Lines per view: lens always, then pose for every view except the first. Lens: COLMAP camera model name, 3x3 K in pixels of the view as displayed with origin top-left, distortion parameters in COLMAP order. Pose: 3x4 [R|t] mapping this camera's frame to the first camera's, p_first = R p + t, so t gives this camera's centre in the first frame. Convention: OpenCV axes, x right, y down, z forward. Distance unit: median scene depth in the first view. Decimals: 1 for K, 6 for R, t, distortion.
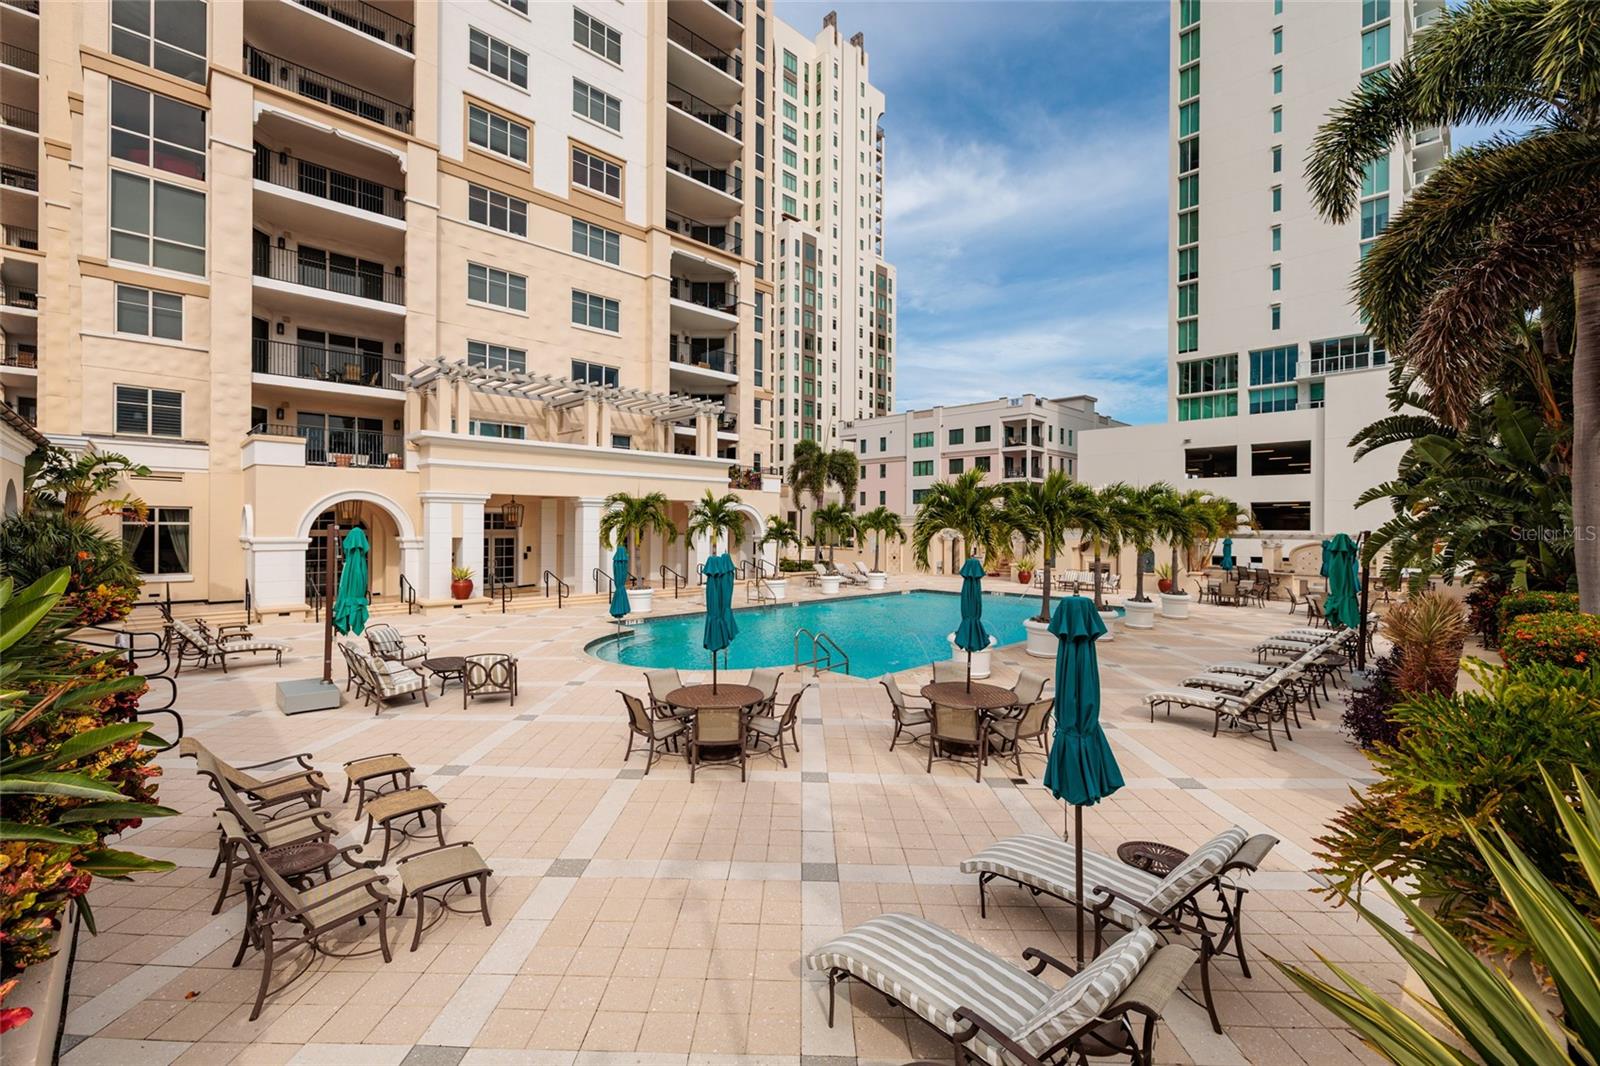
lens RADIAL K [[679.8, 0, 788.8], [0, 679.8, 525.2], [0, 0, 1]] dist [0.004844, 0.000631]
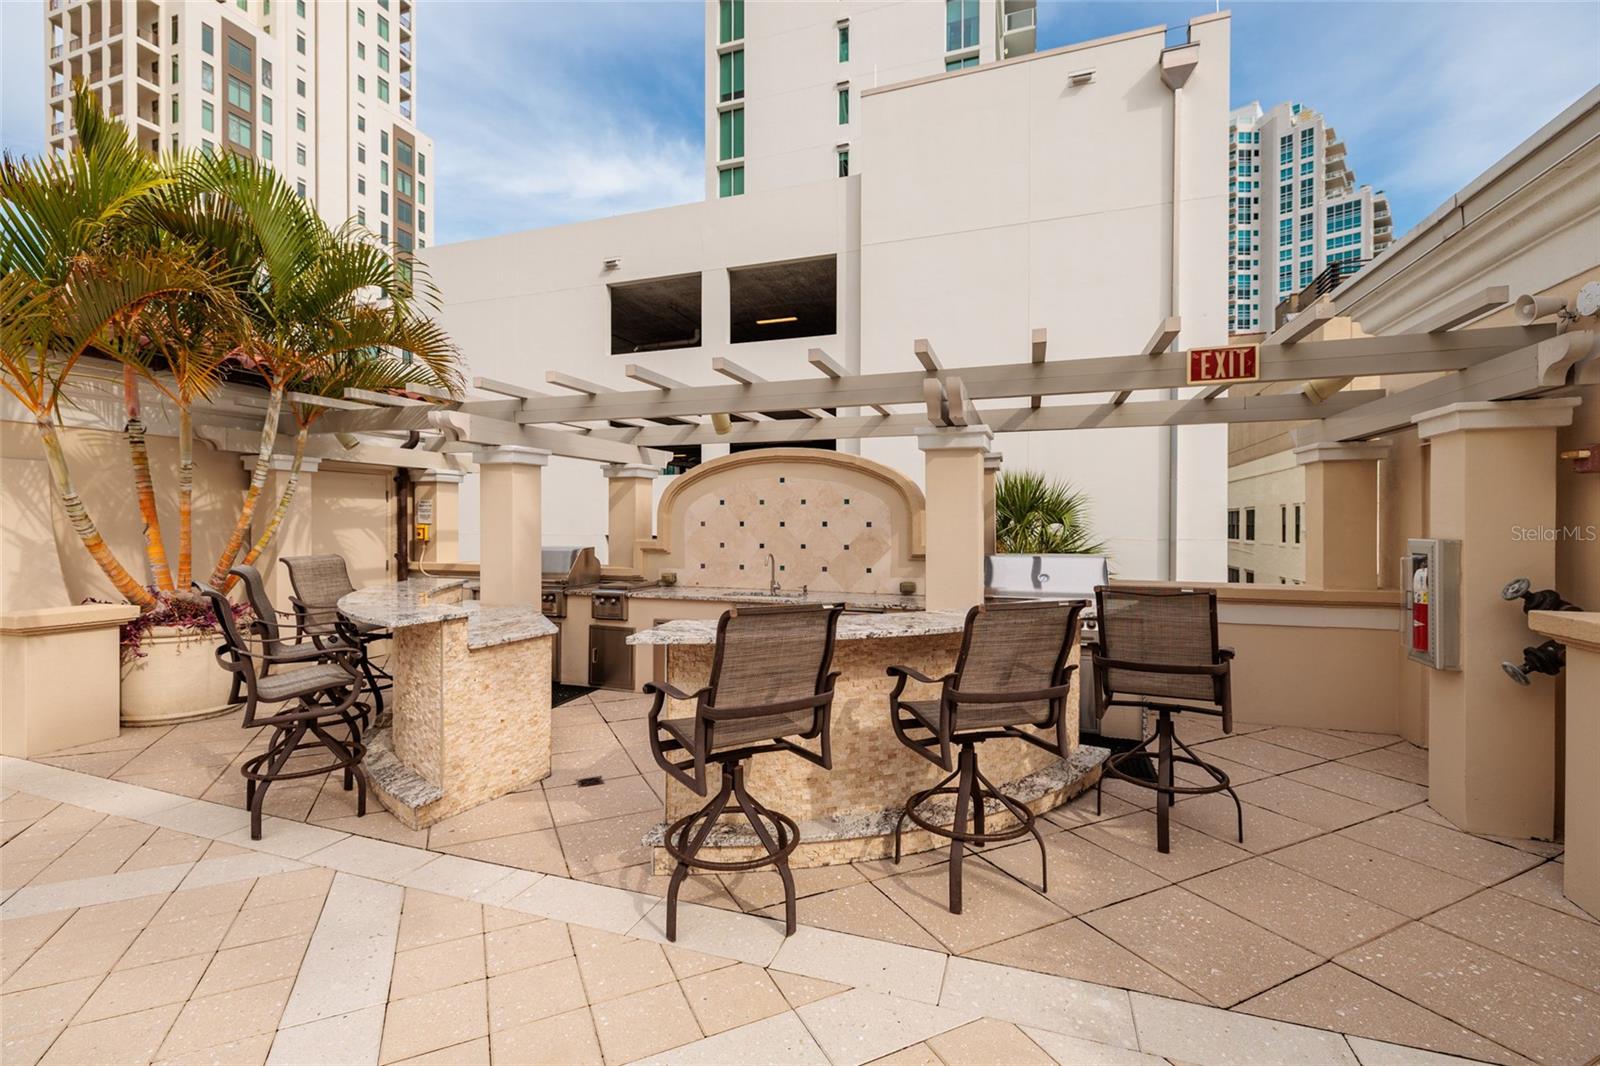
lens RADIAL K [[706.3, 0, 785.4], [0, 706.3, 525.7], [0, 0, 1]] dist [0.005157, 0.001365]
pose [[0.901407, -0.002326, 0.432967, 0.350205], [0.000823, 0.999993, 0.003658, 0.027271], [-0.432973, -0.002941, 0.901402, 0.394084]]
